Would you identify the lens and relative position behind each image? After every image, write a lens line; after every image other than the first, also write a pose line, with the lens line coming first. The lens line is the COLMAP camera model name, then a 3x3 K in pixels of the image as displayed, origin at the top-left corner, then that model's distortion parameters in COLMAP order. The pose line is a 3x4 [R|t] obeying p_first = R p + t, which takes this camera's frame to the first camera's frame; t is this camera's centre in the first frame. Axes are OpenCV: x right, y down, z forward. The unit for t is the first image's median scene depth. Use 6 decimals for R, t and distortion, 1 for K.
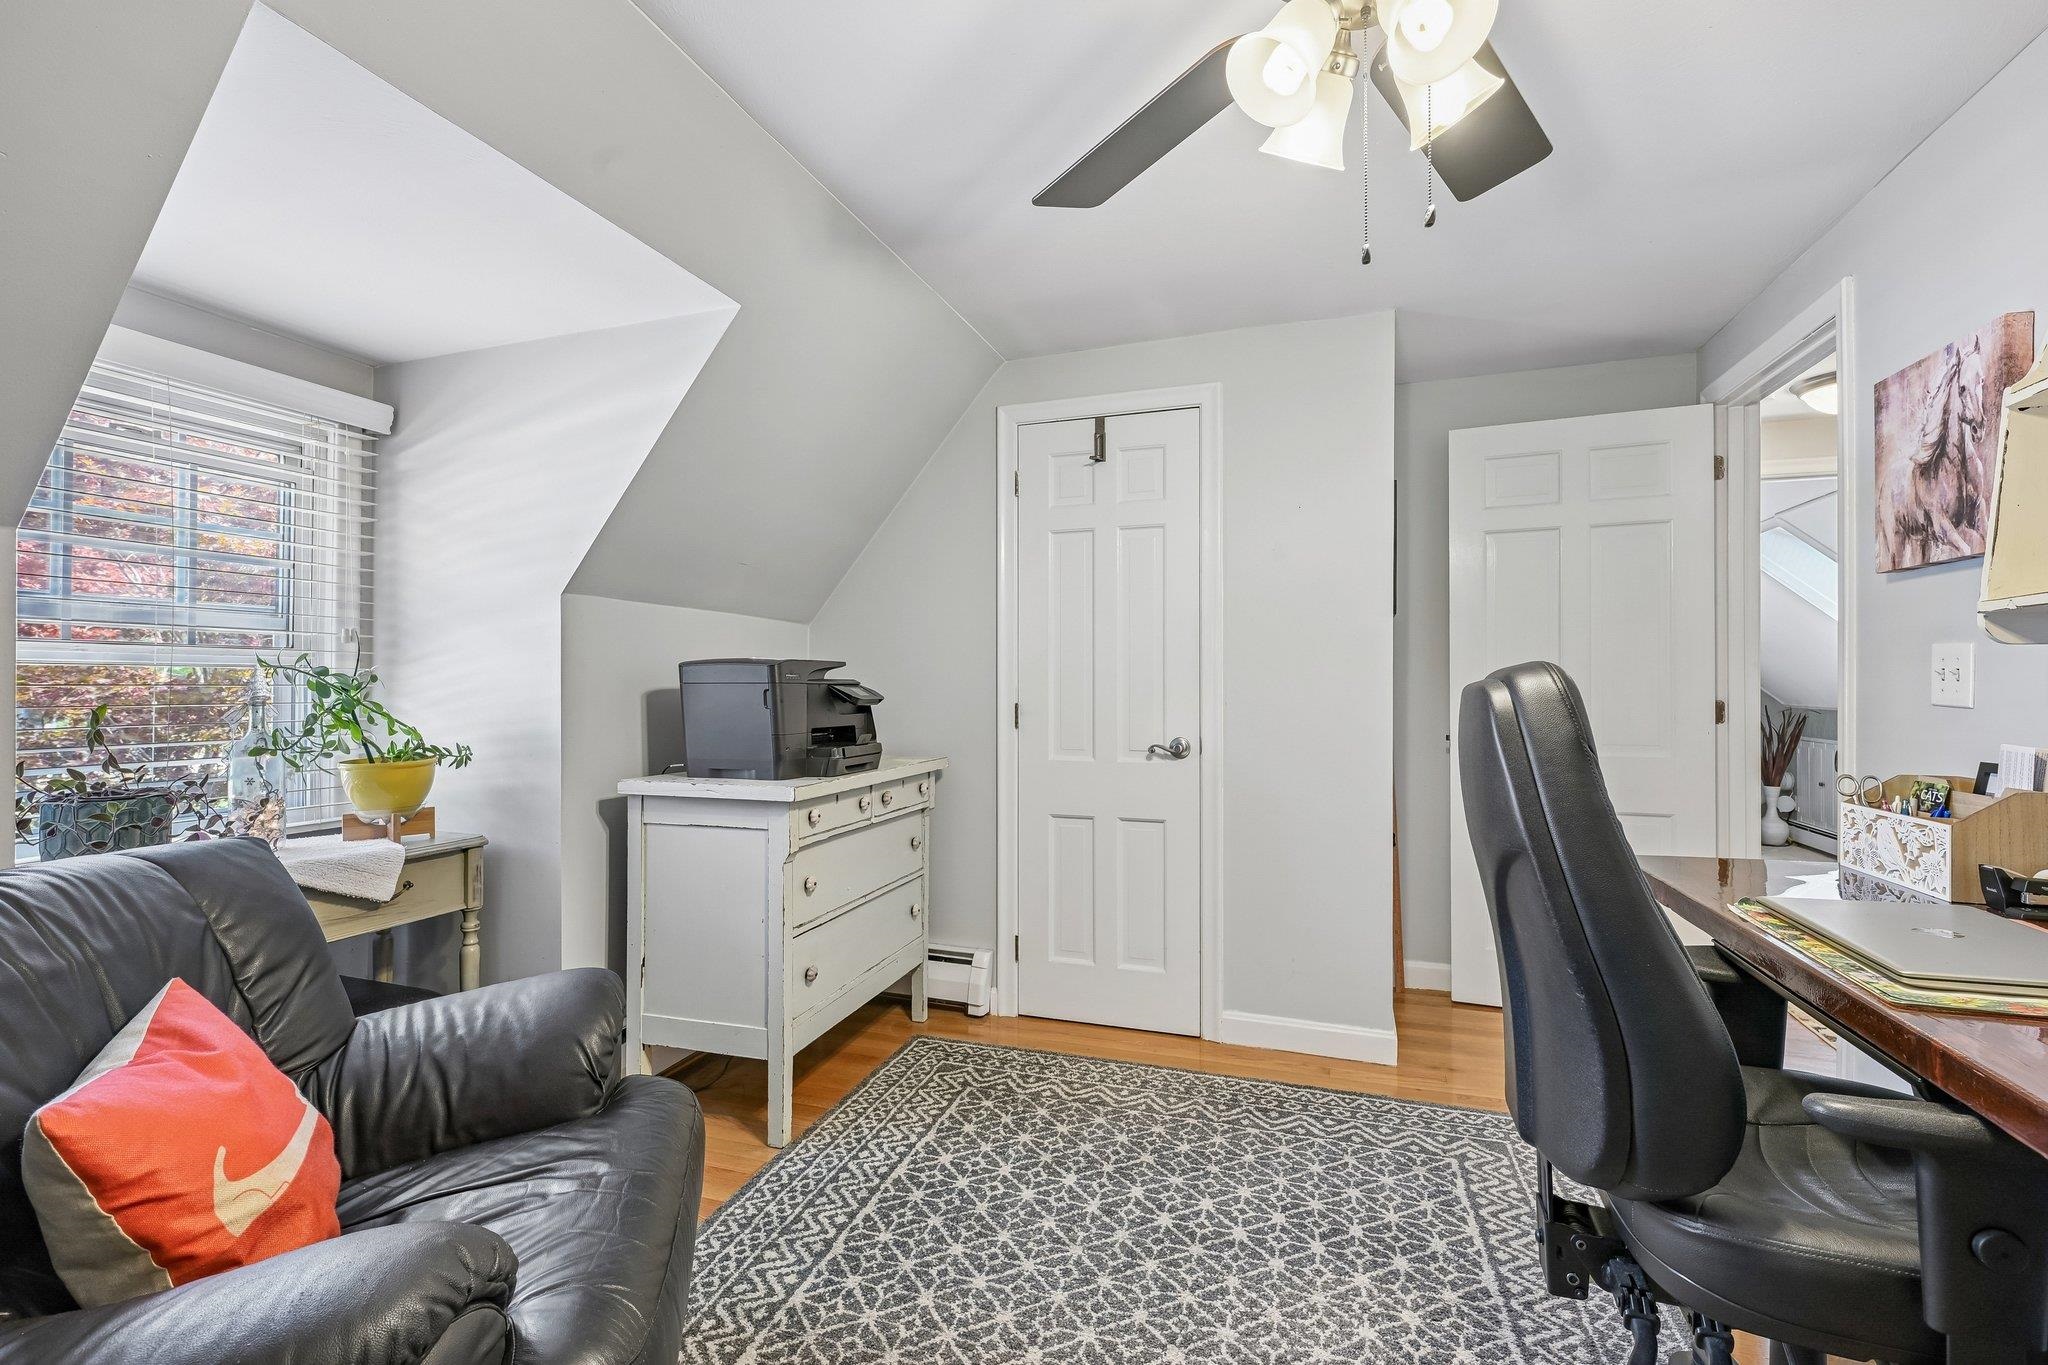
lens RADIAL K [[917.0, 0, 1039.8], [0, 917.0, 671.3], [0, 0, 1]] dist [0.001239, -0.000671]
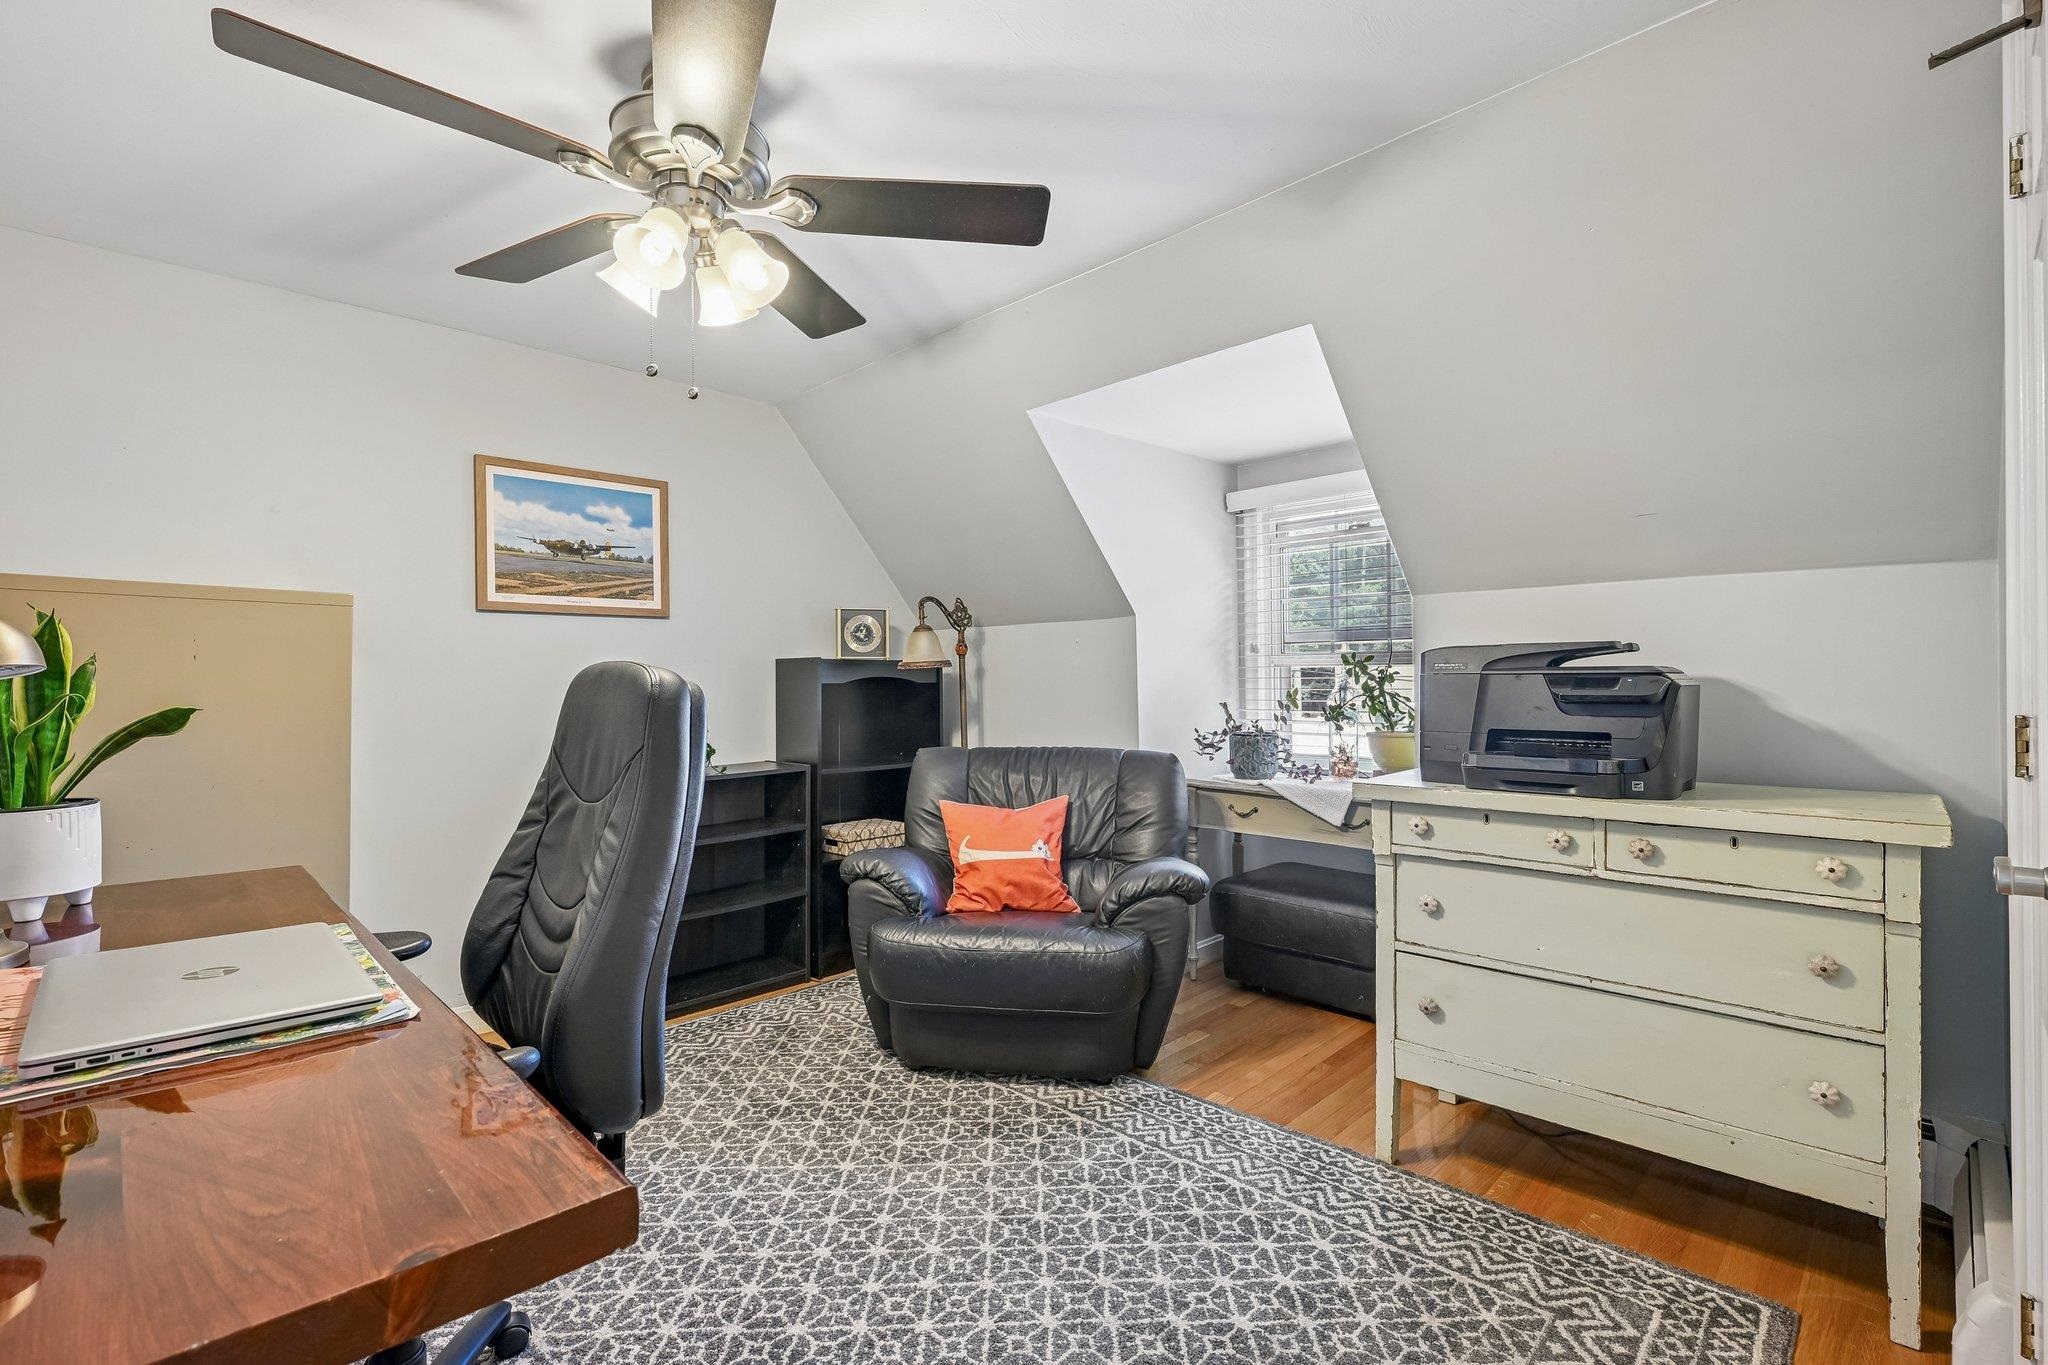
lens RADIAL K [[917.0, 0, 1010.4], [0, 917.0, 681.8], [0, 0, 1]] dist [0.001239, -0.000671]
pose [[-0.459280, 0.001993, -0.888289, 0.768314], [0.017549, 0.999823, -0.006831, 0.020210], [0.888118, -0.018726, -0.459233, 1.140402]]
